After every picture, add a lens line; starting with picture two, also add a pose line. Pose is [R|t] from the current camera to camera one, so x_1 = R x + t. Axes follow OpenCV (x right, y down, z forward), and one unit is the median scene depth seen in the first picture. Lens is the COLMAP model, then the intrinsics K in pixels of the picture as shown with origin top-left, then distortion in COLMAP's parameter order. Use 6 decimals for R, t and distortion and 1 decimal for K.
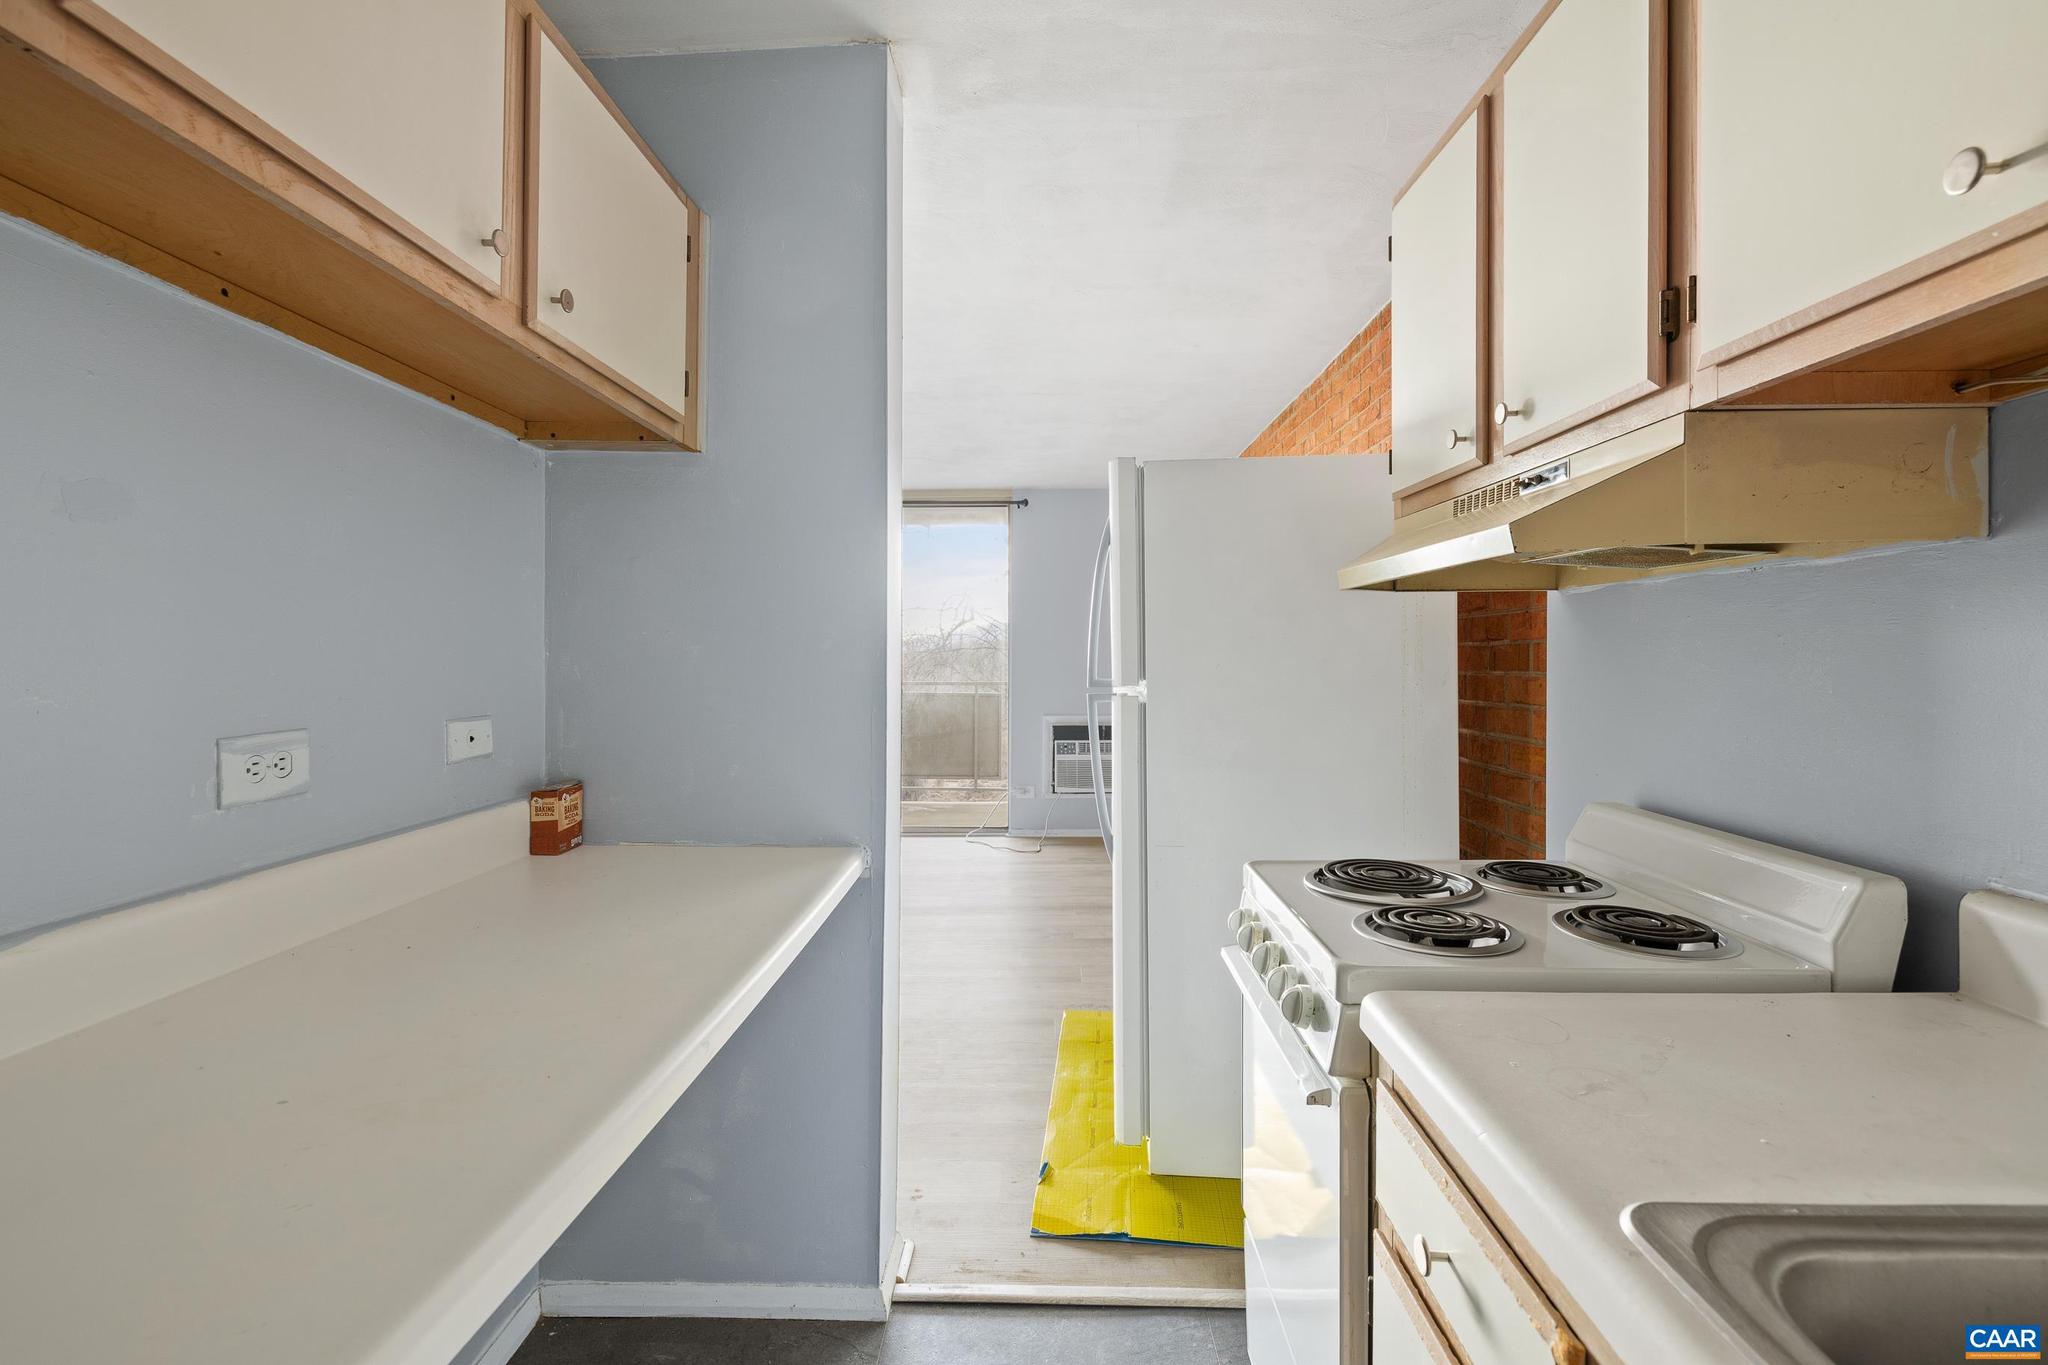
lens RADIAL K [[873.4, 0, 1027.5], [0, 873.4, 678.0], [0, 0, 1]] dist [0.000939, -0.000061]
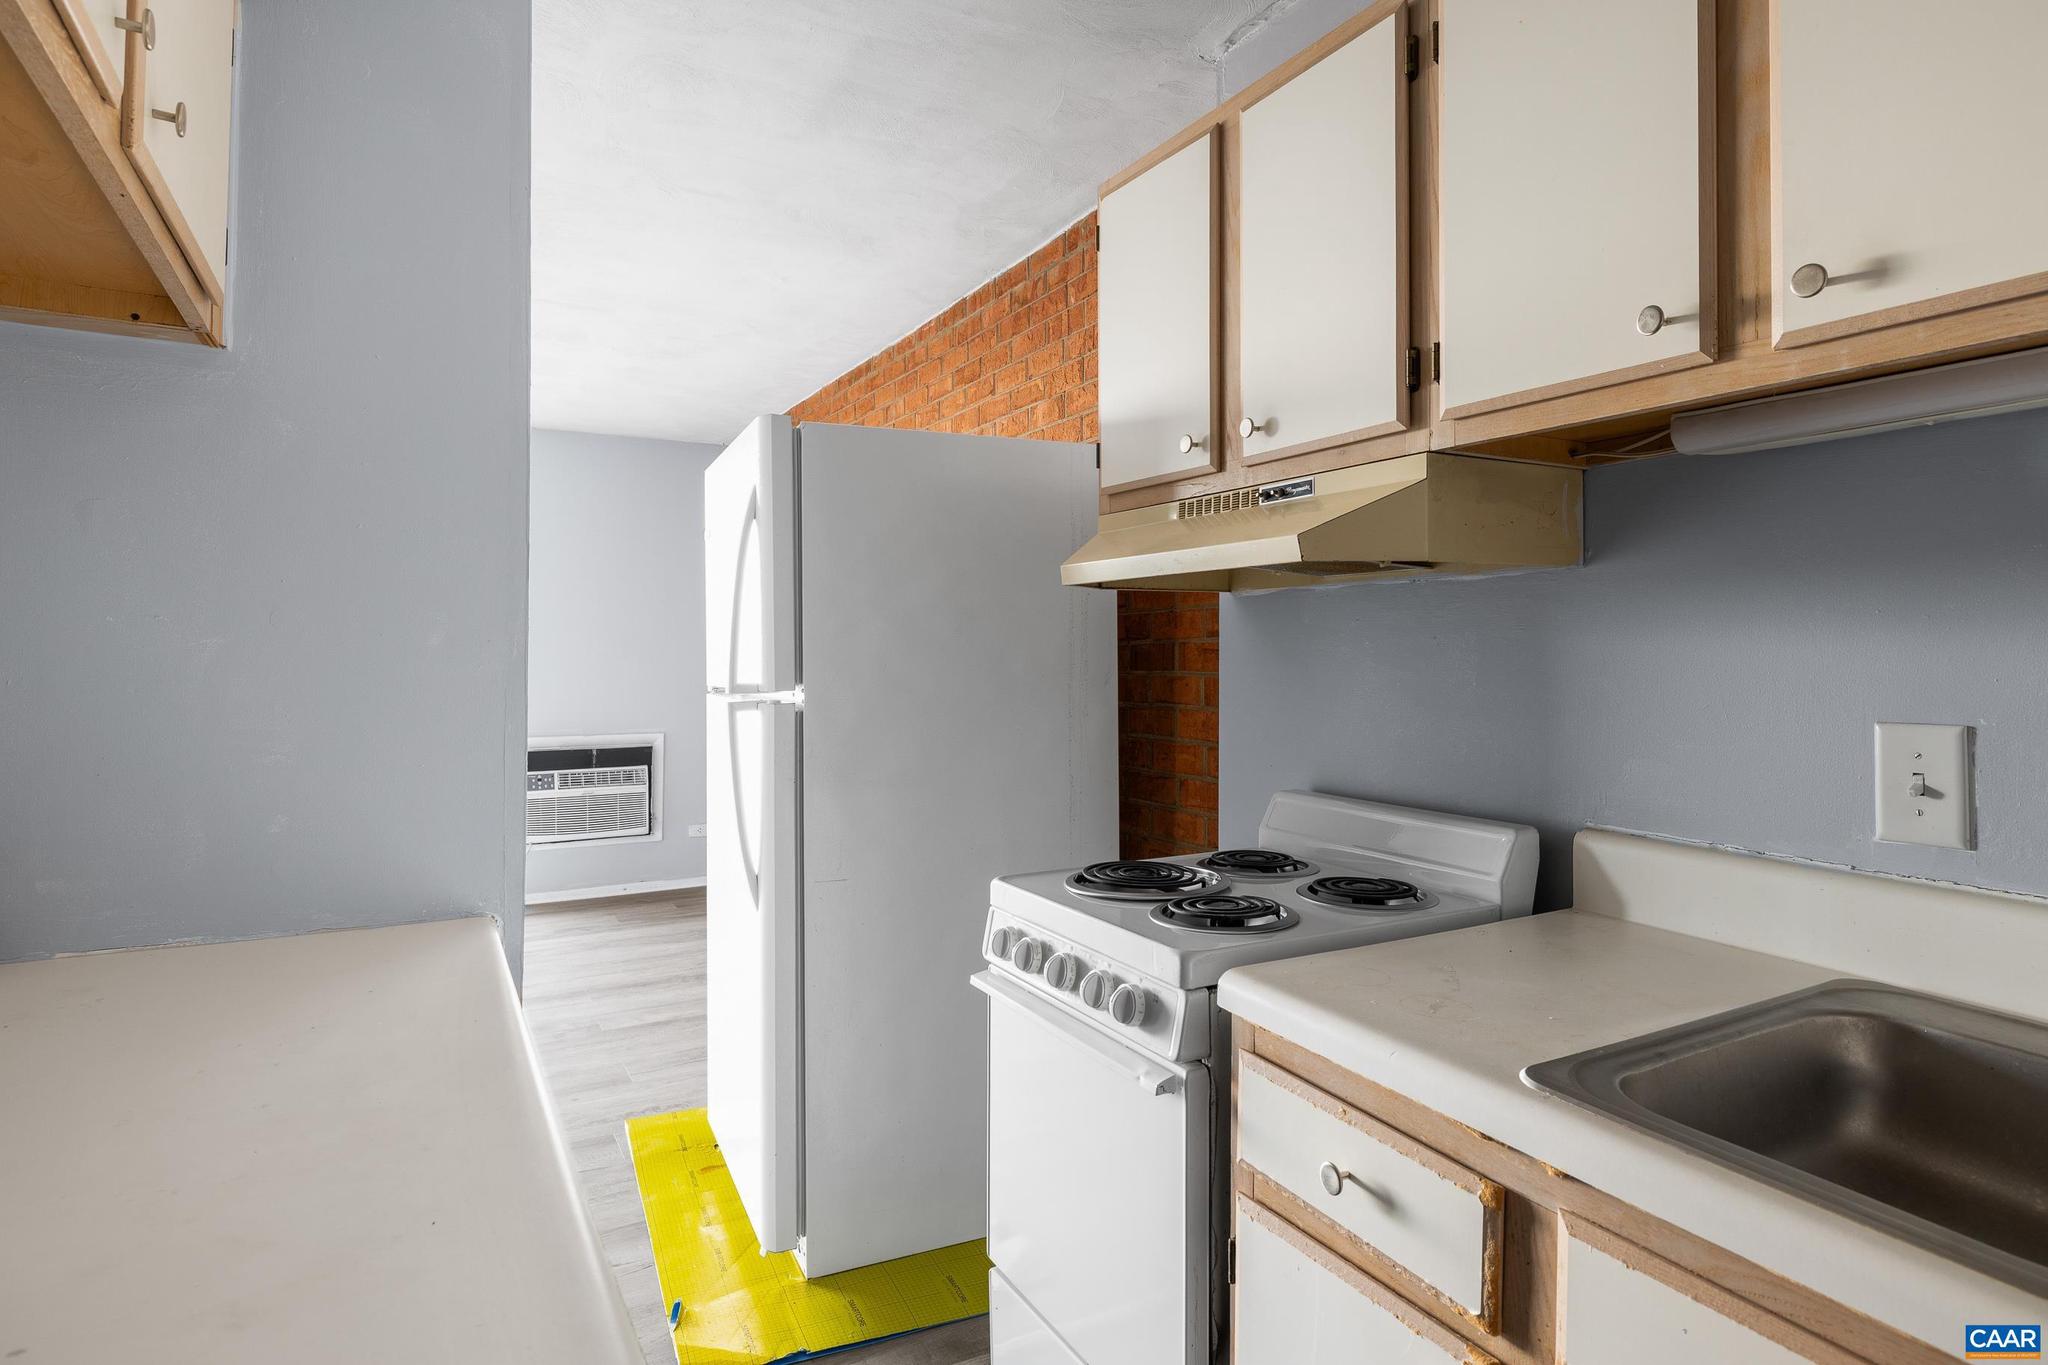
lens RADIAL K [[1112.0, 0, 1014.0], [0, 1112.0, 675.2], [0, 0, 1]] dist [-0.000341, -0.005930]
pose [[0.869047, -0.008950, 0.494648, -0.401810], [0.013133, 0.999901, -0.004983, 0.003523], [-0.494555, 0.010826, 0.869079, -0.040806]]
